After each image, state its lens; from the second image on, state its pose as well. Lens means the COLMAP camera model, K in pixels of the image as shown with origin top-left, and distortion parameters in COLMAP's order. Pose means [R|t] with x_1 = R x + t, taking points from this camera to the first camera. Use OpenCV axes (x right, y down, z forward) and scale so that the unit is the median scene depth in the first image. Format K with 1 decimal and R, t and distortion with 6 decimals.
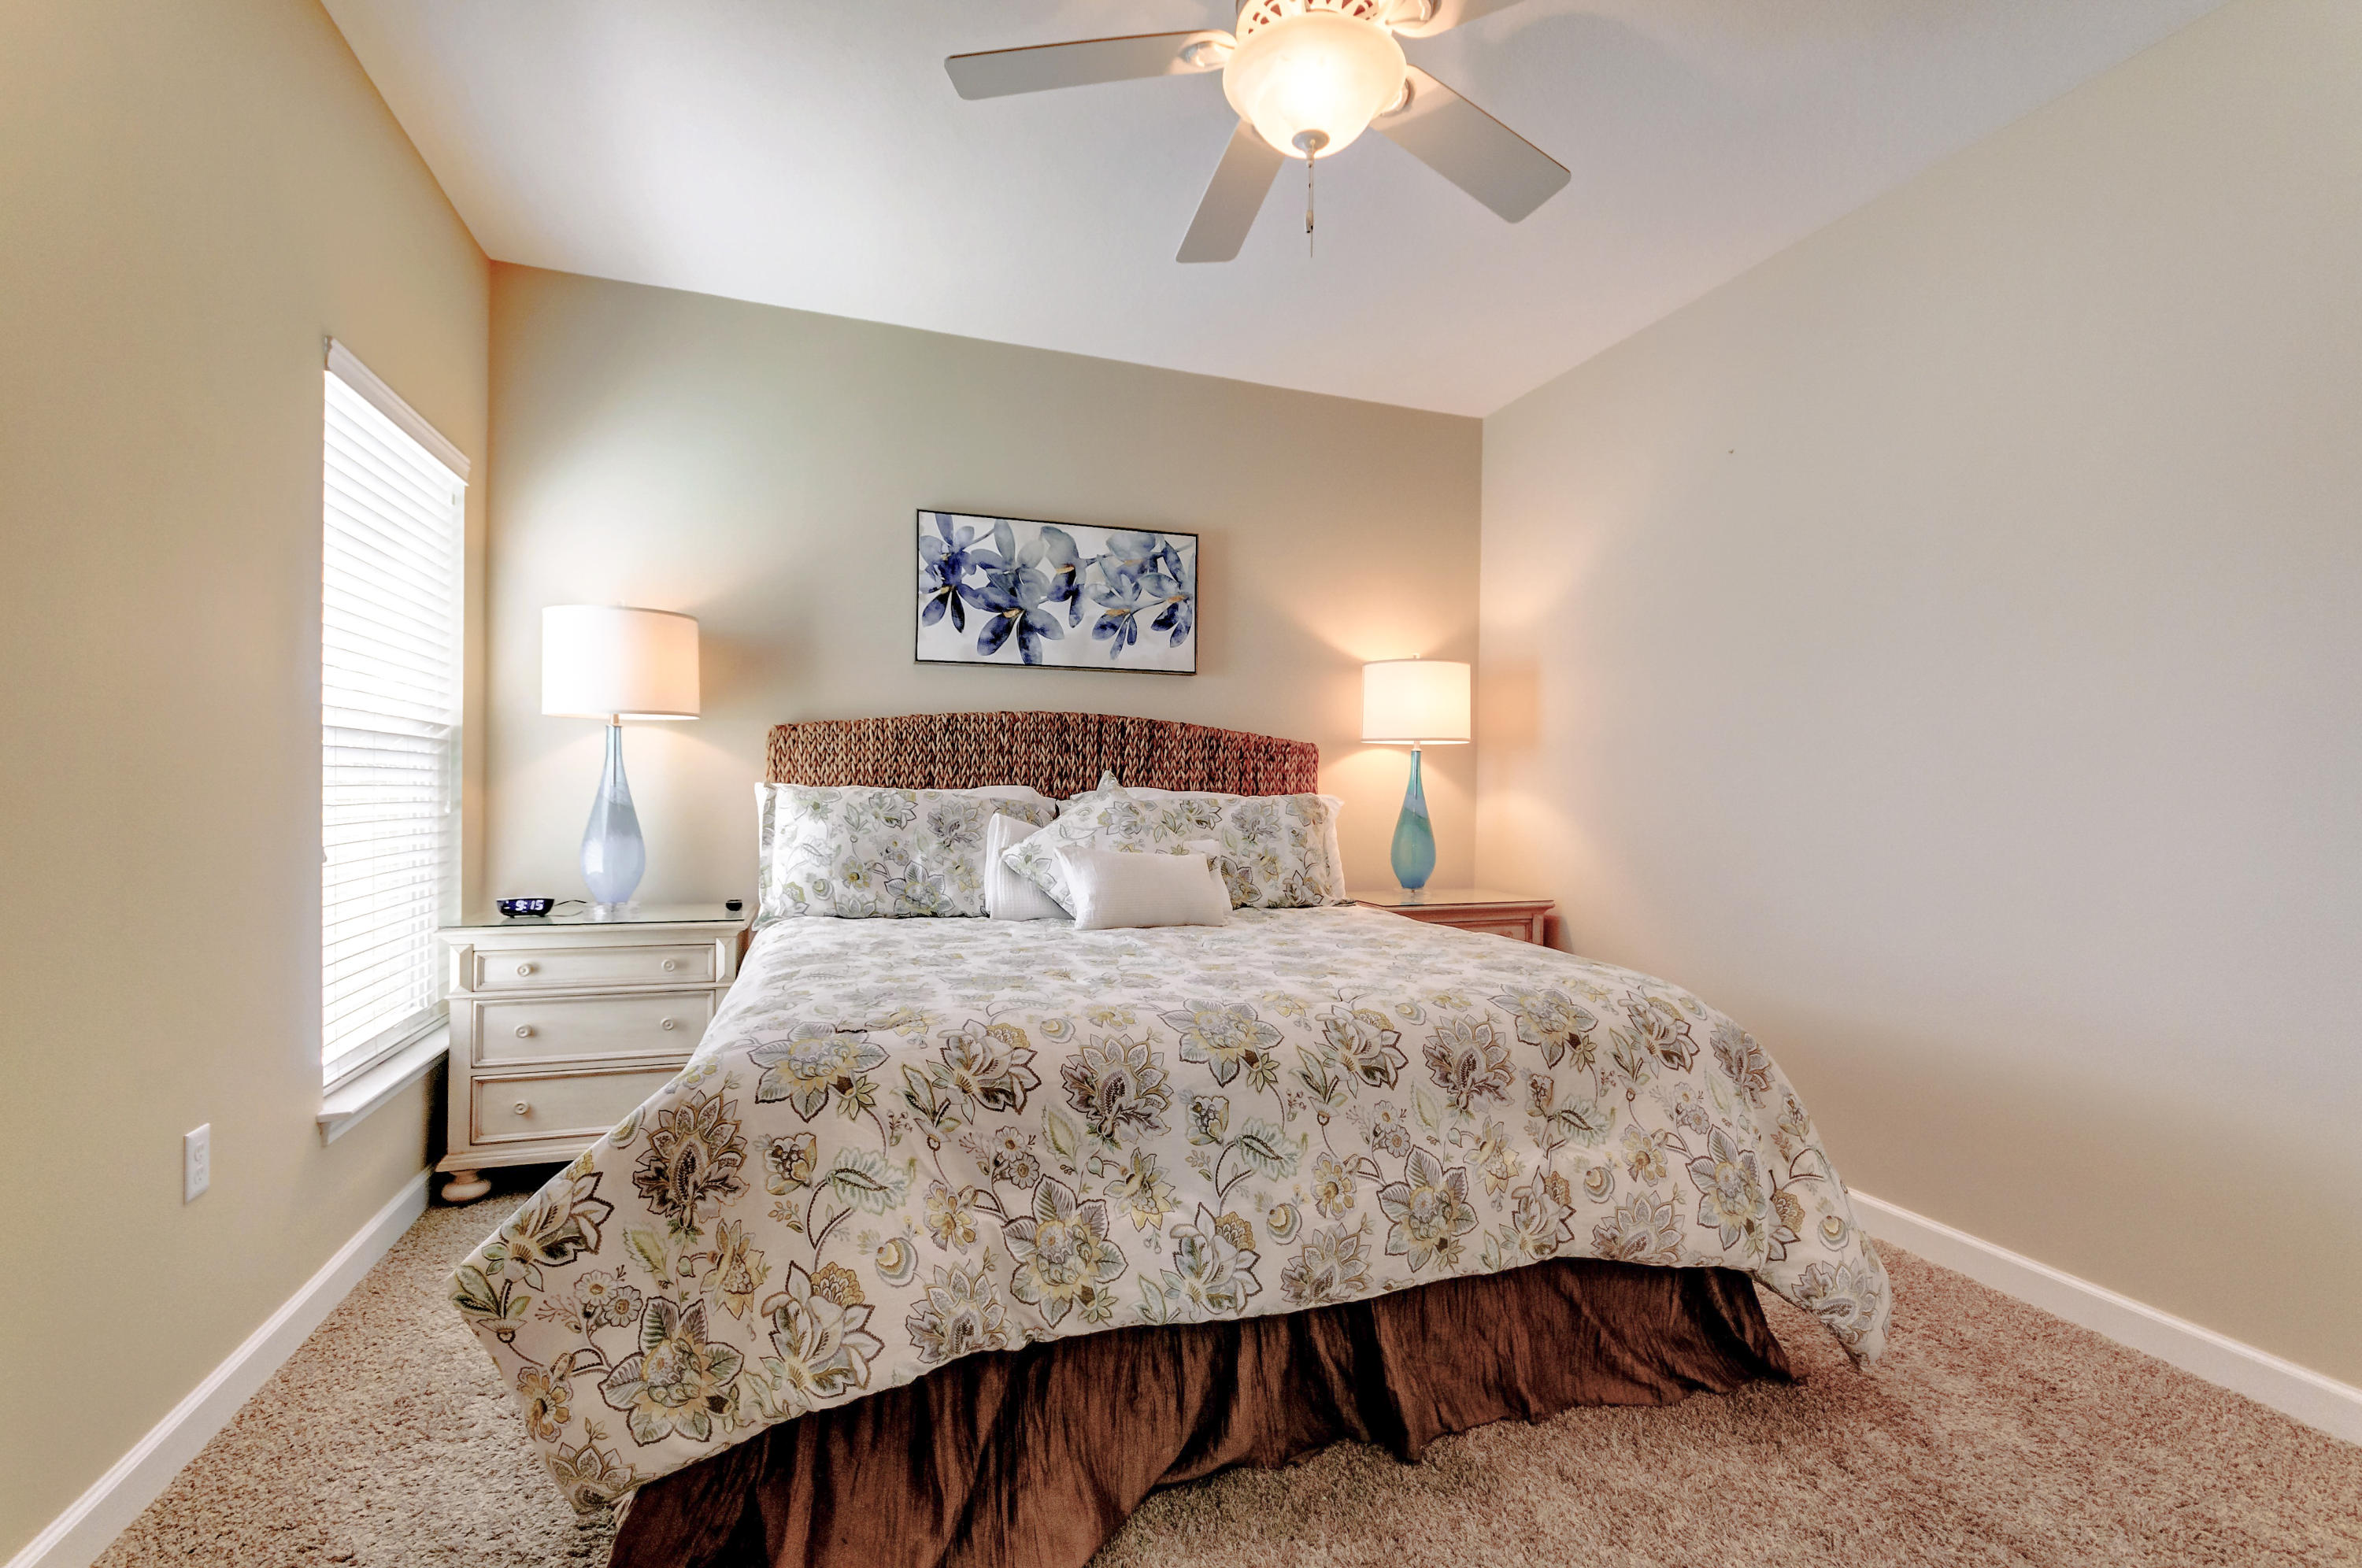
lens RADIAL K [[1030.7, 0, 1189.4], [0, 1030.7, 780.9], [0, 0, 1]] dist [0.001838, 0.002361]
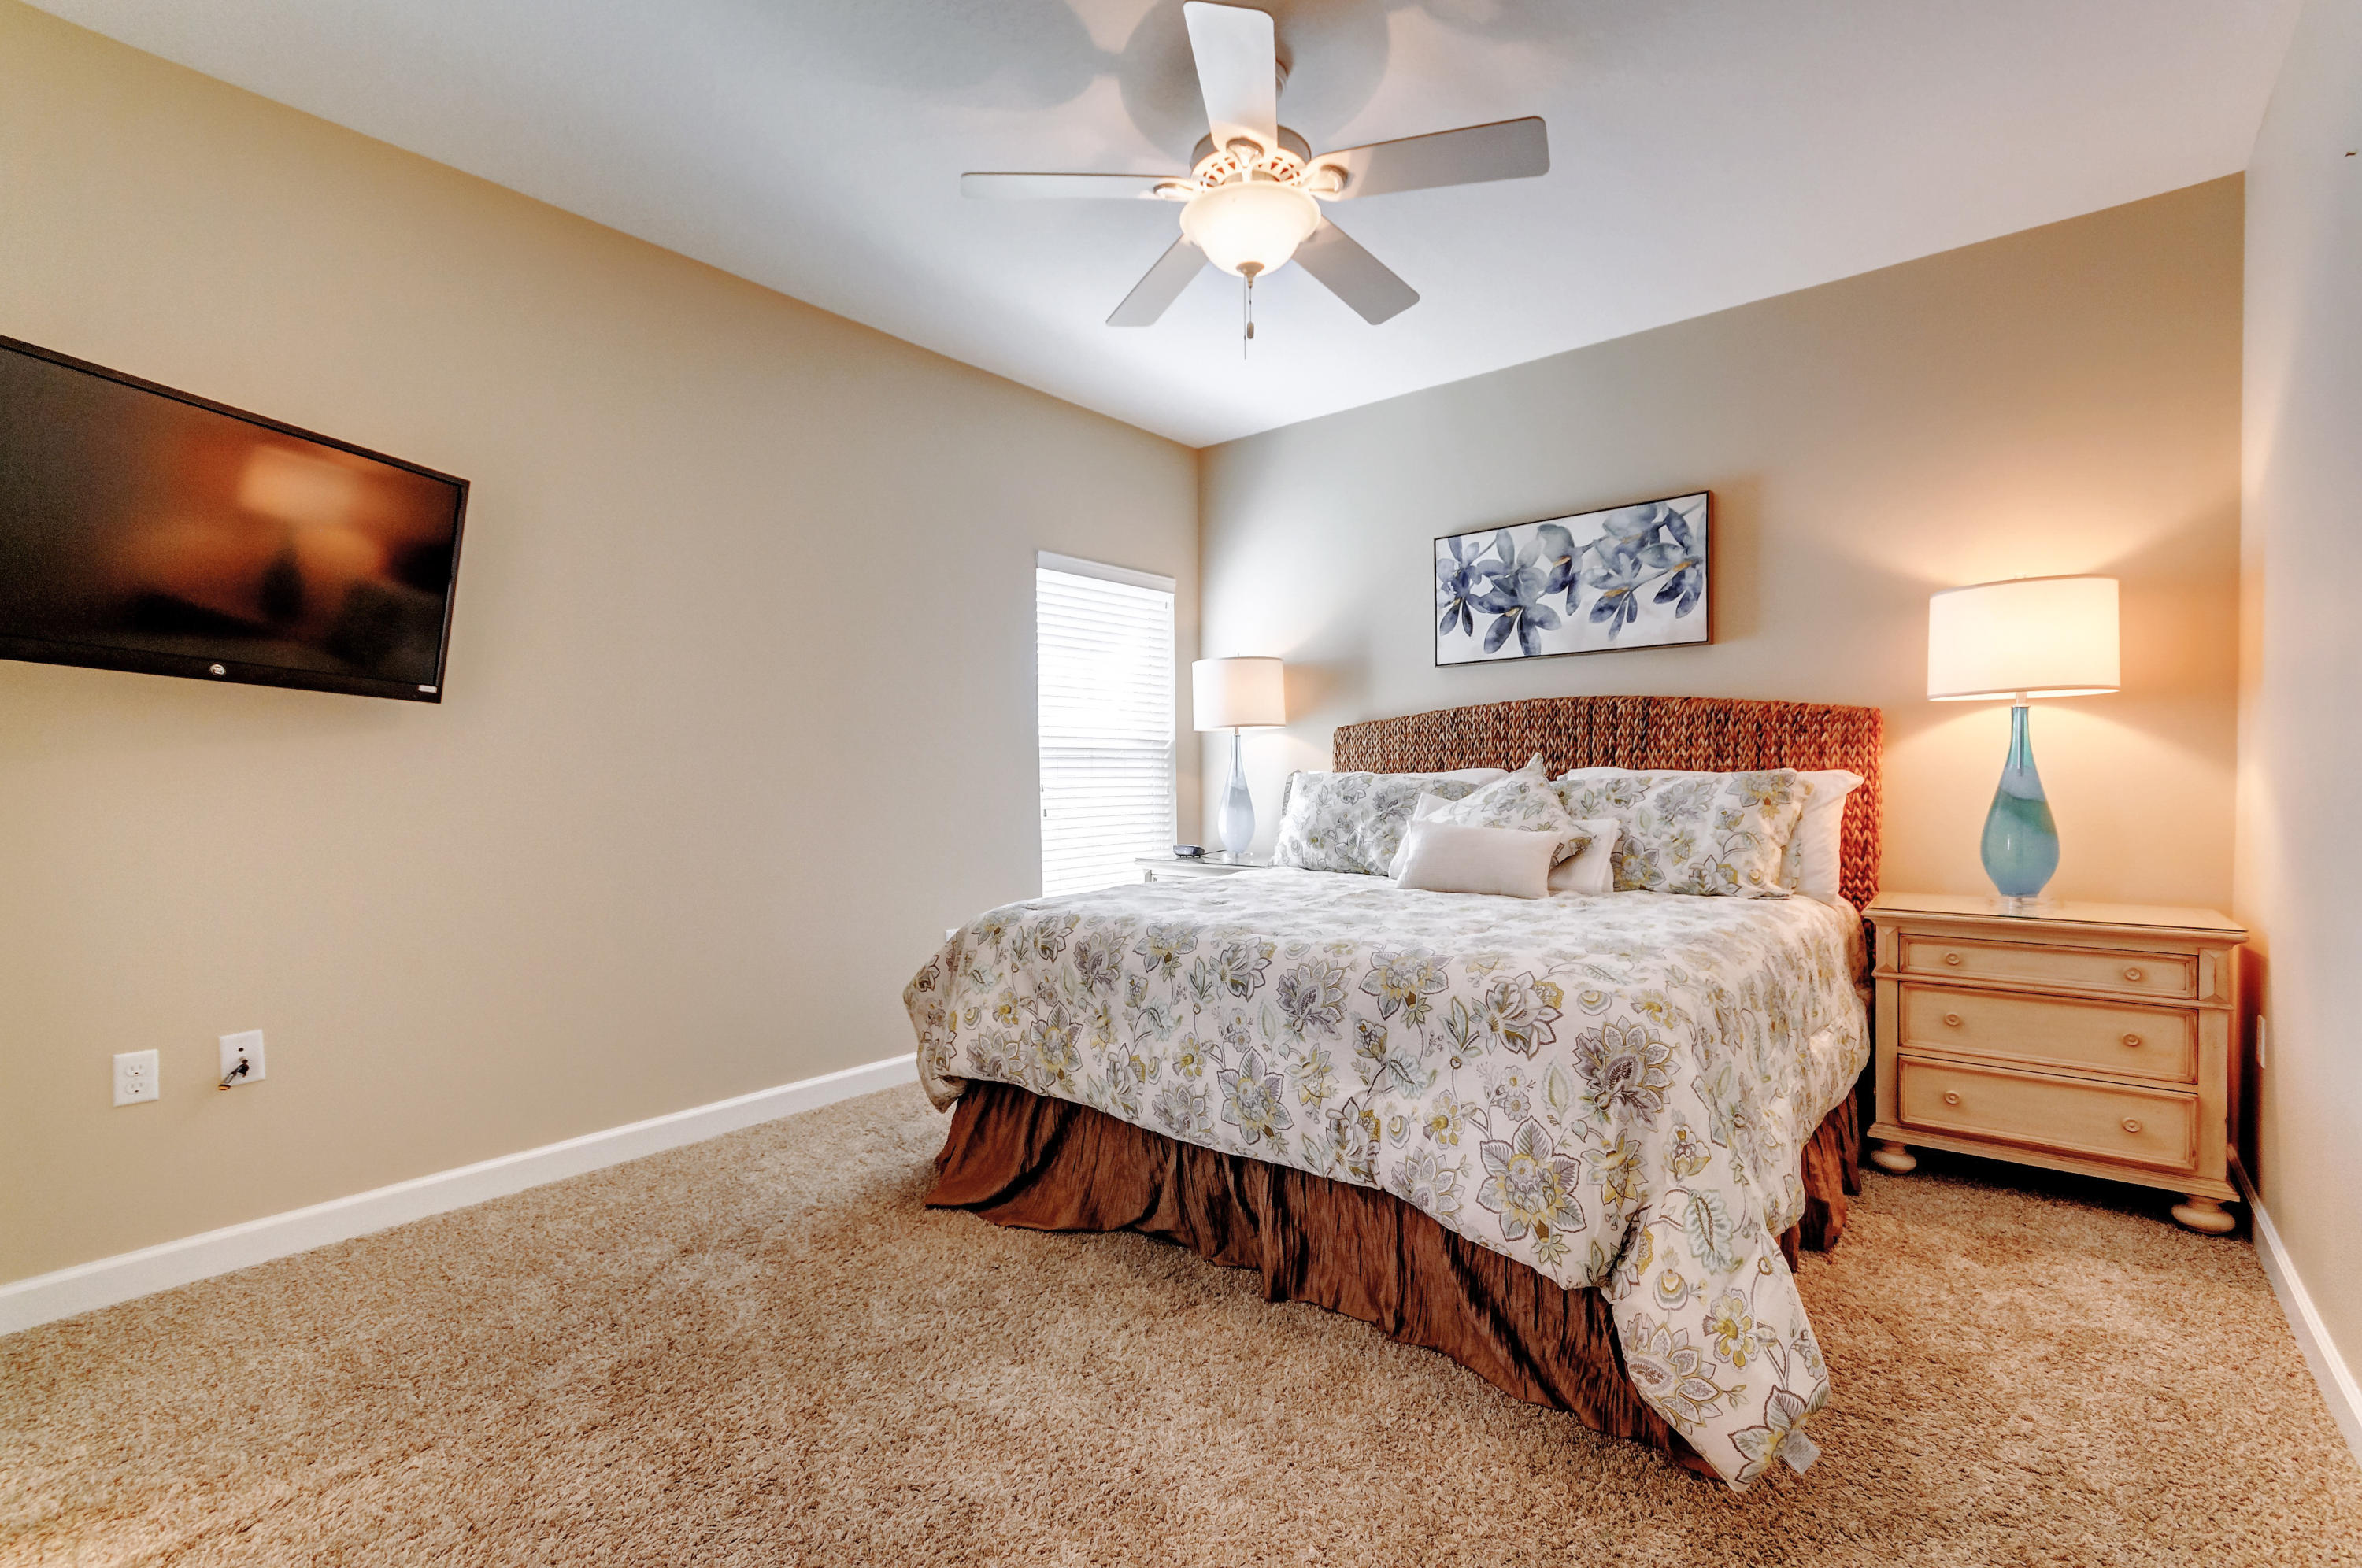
lens RADIAL K [[1030.7, 0, 1196.5], [0, 1030.7, 789.1], [0, 0, 1]] dist [0.001838, 0.002361]
pose [[0.521532, -0.006083, -0.853210, 0.641120], [0.022631, 0.999721, 0.006706, 0.012641], [0.852932, -0.022806, 0.521524, 0.143721]]
